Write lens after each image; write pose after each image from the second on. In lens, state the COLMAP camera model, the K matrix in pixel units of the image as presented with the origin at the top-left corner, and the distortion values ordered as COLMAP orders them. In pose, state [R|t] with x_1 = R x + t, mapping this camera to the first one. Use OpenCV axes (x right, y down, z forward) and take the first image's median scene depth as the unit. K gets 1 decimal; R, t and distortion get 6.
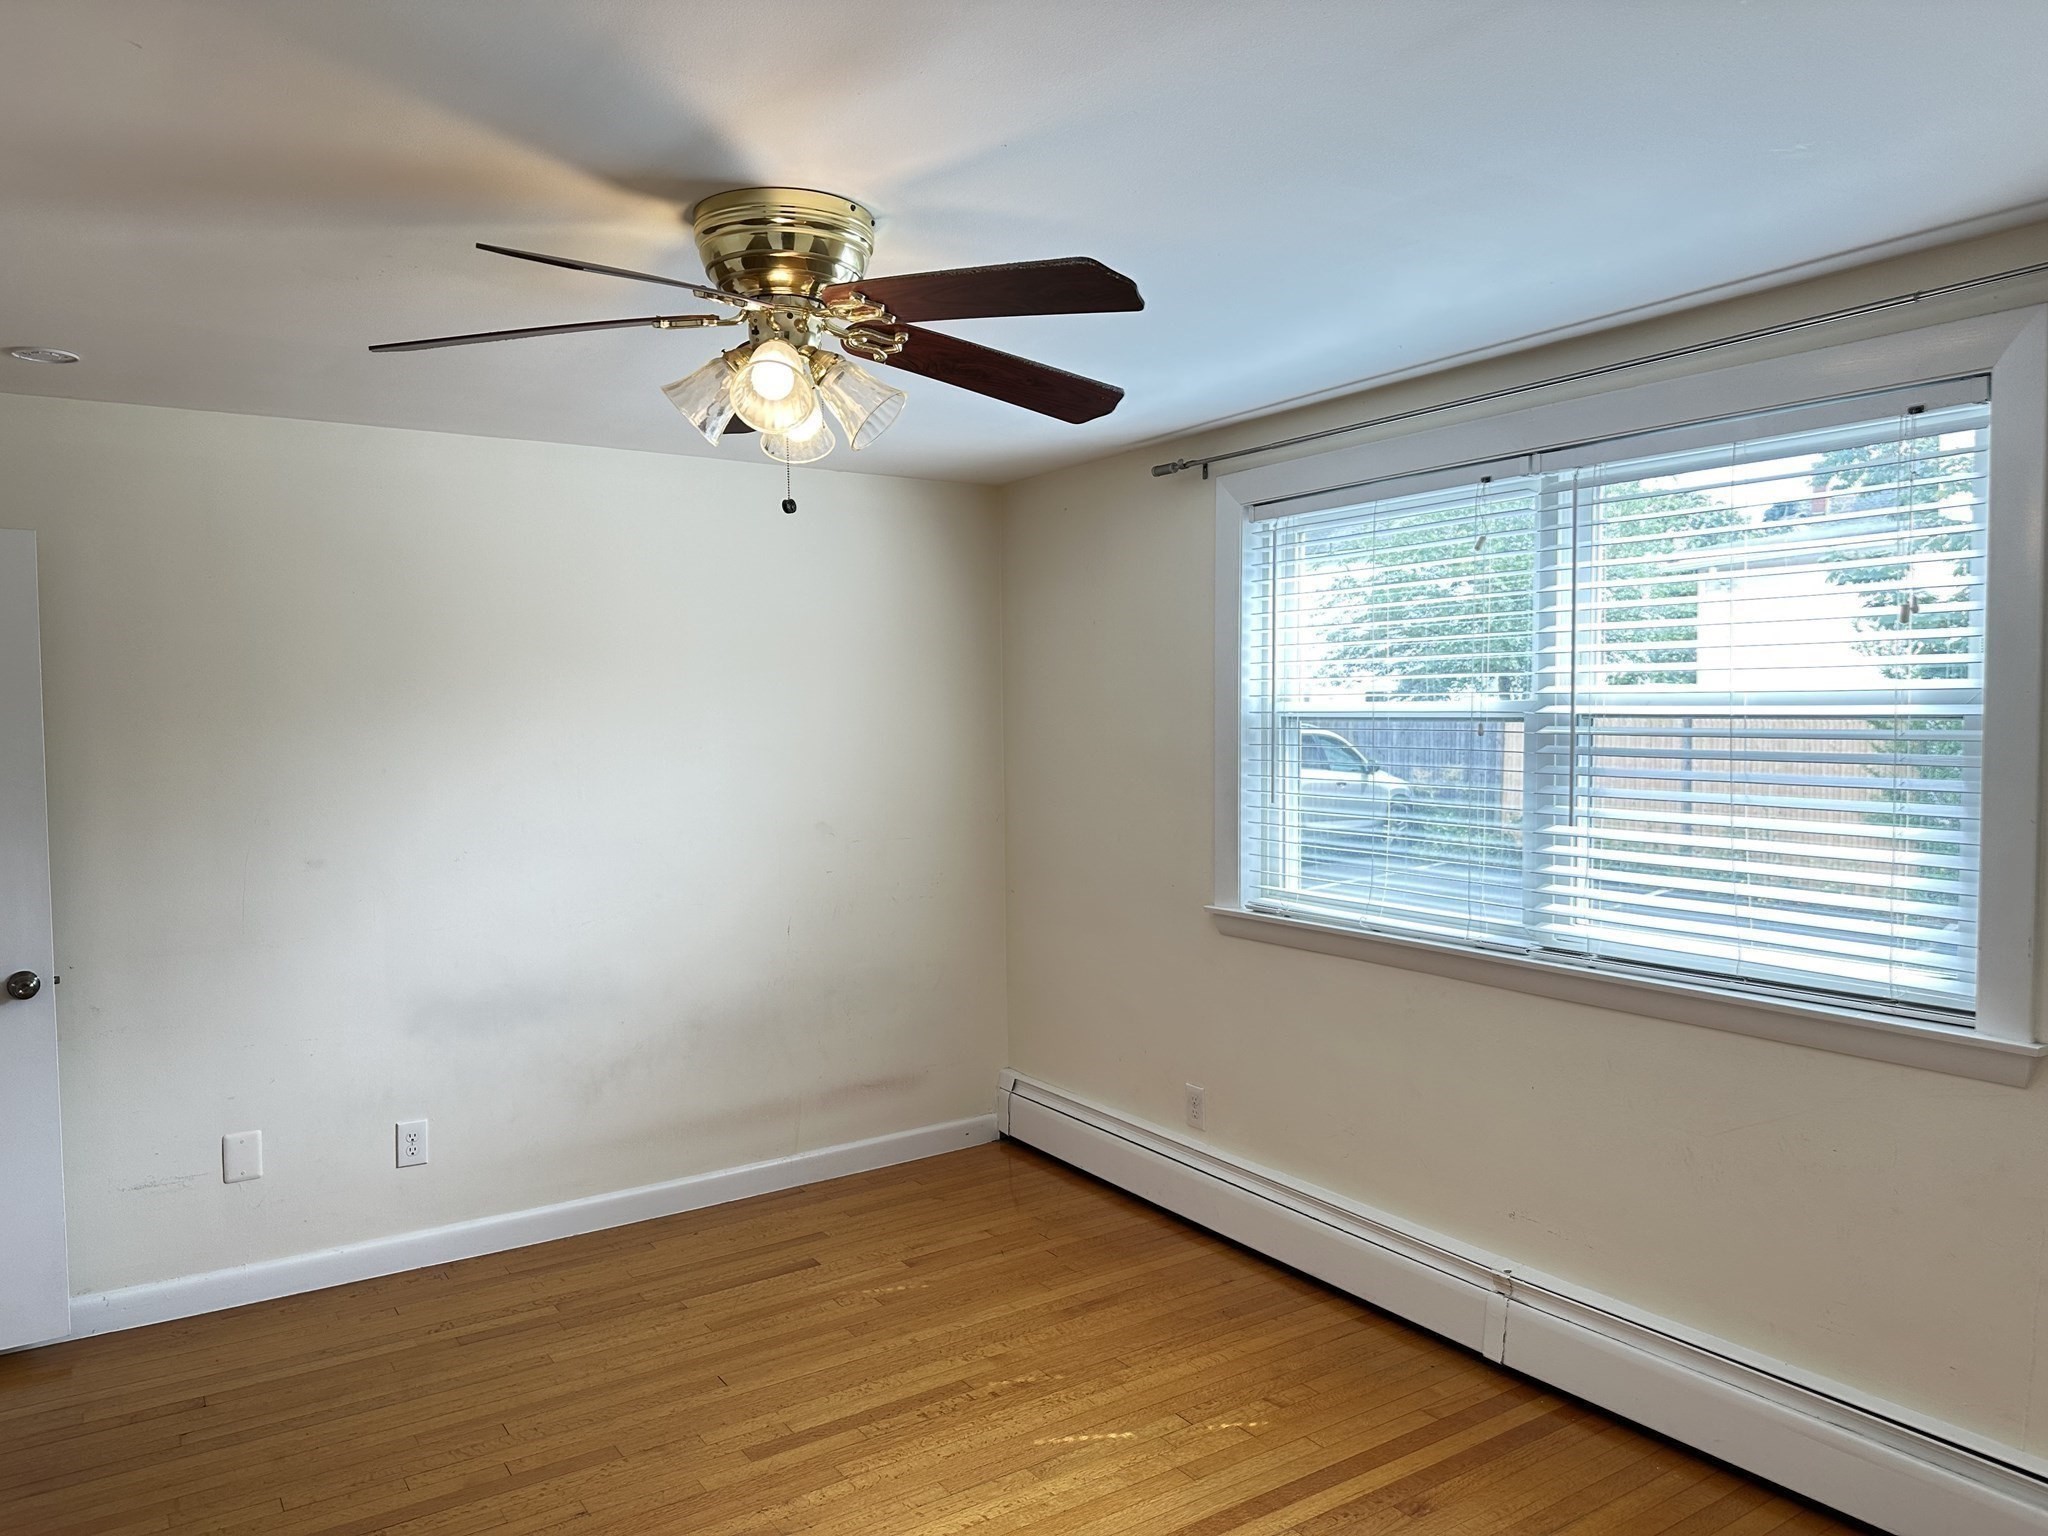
lens RADIAL K [[1423.8, 0, 1035.4], [0, 1423.8, 774.7], [0, 0, 1]] dist [0.077548, -0.112024]
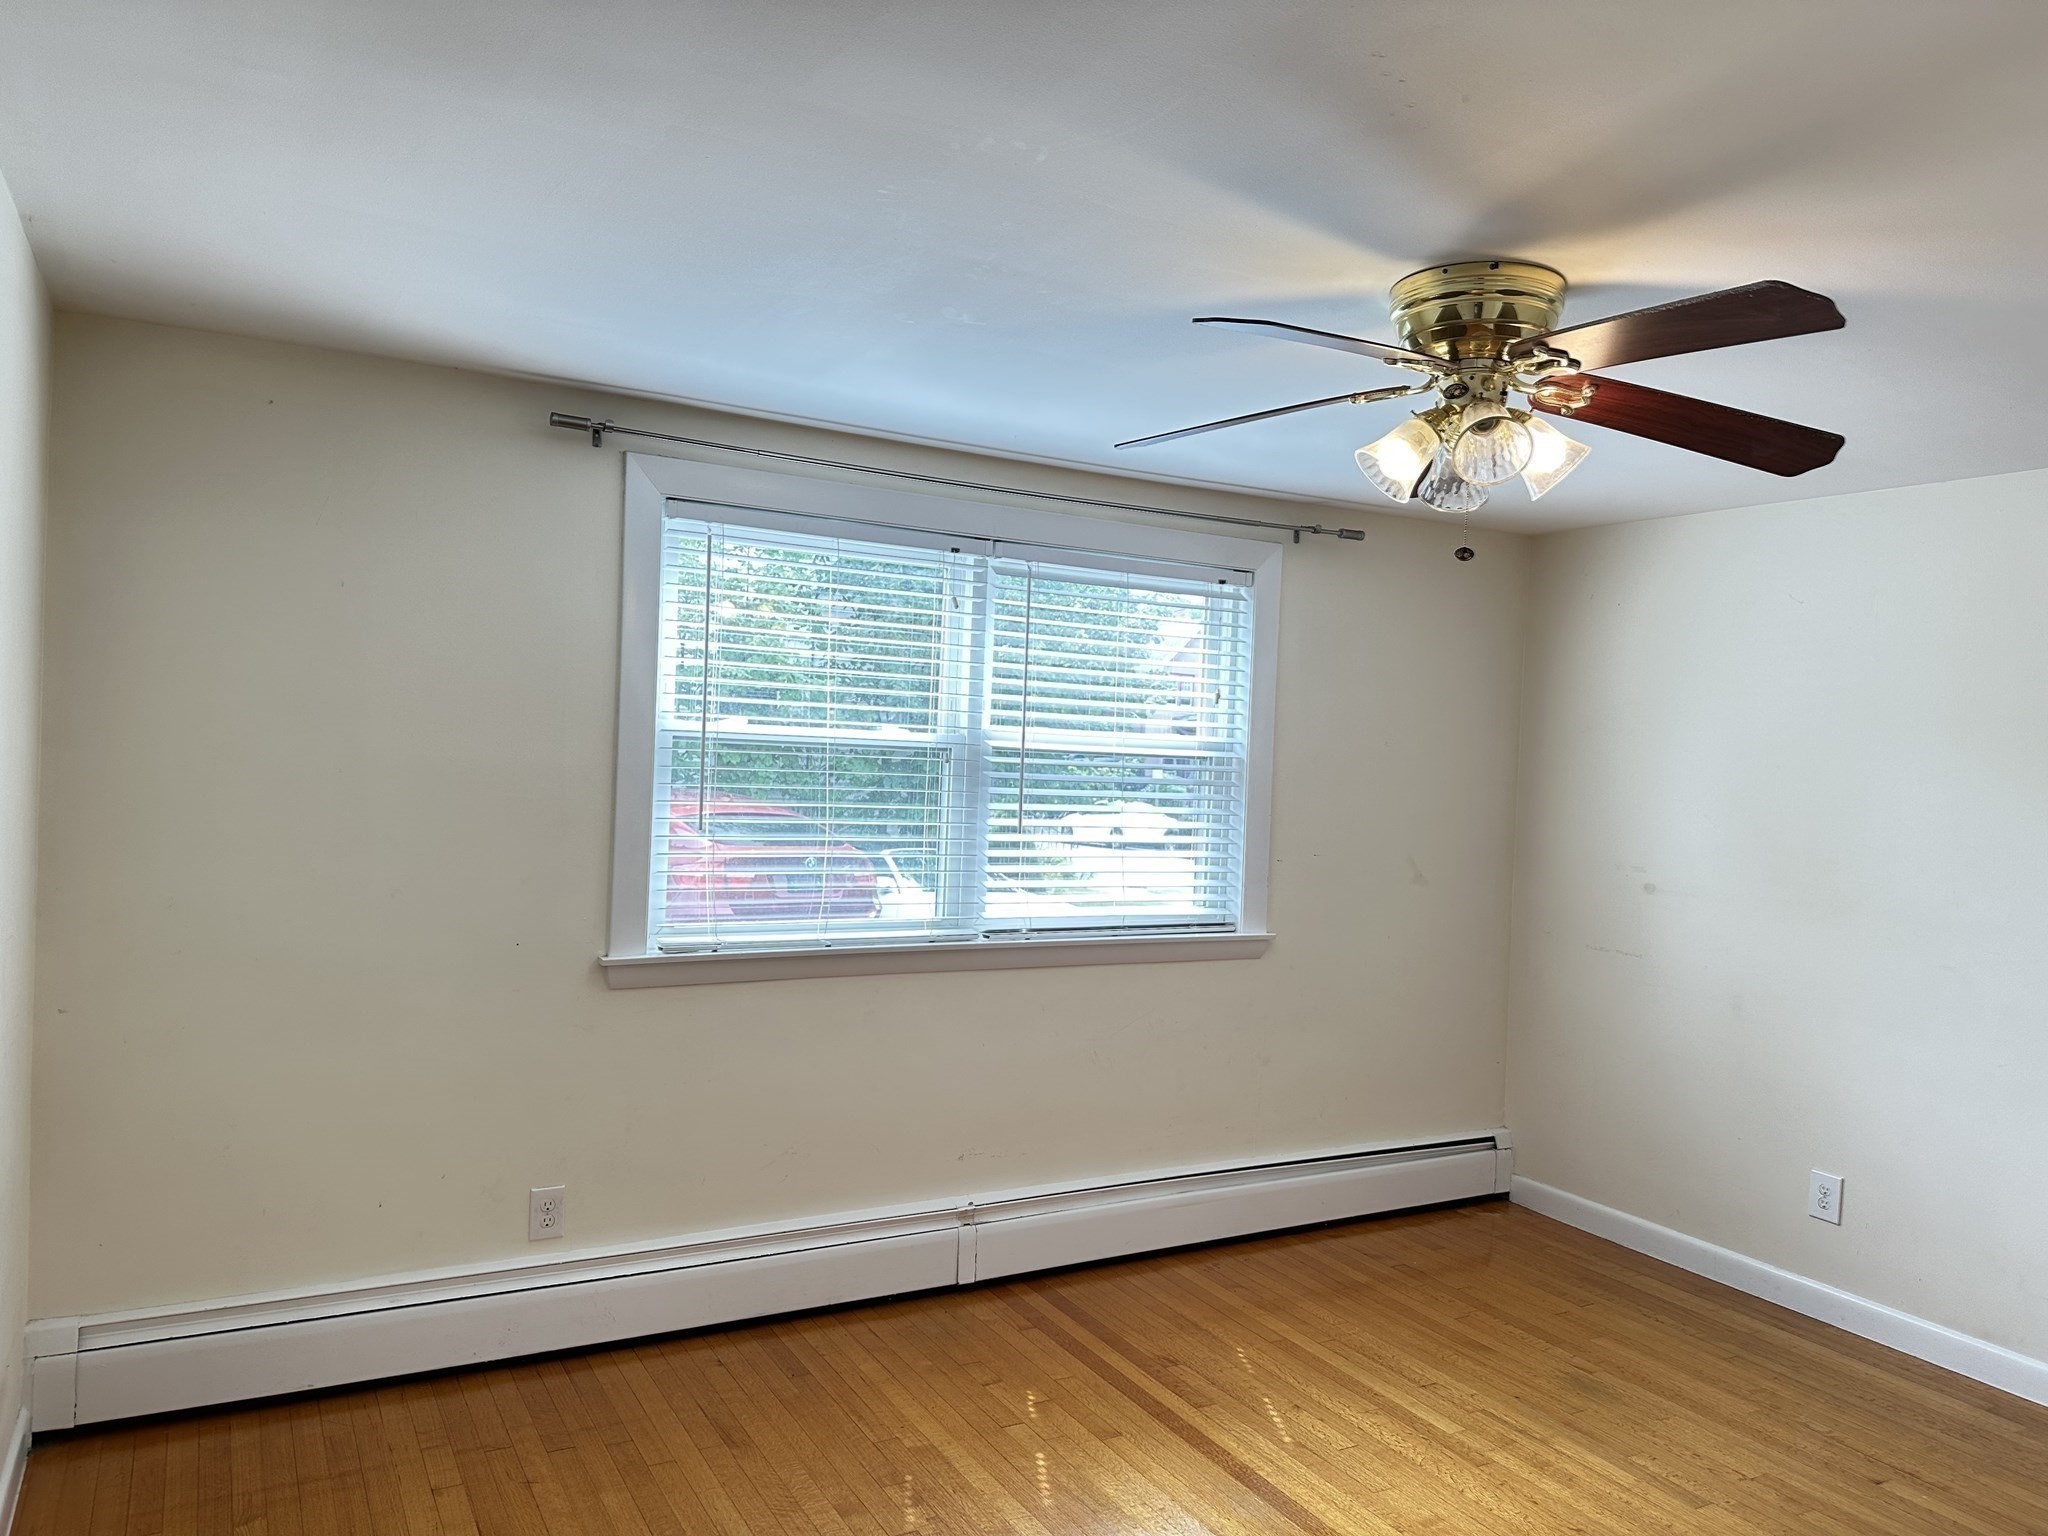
lens RADIAL K [[1423.8, 0, 1035.4], [0, 1423.8, 774.7], [0, 0, 1]] dist [0.077548, -0.112024]
pose [[0.069398, 0.000314, 0.997589, -0.743943], [0.008765, 0.999961, -0.000924, -0.013390], [-0.997551, 0.008808, 0.069393, 0.729902]]
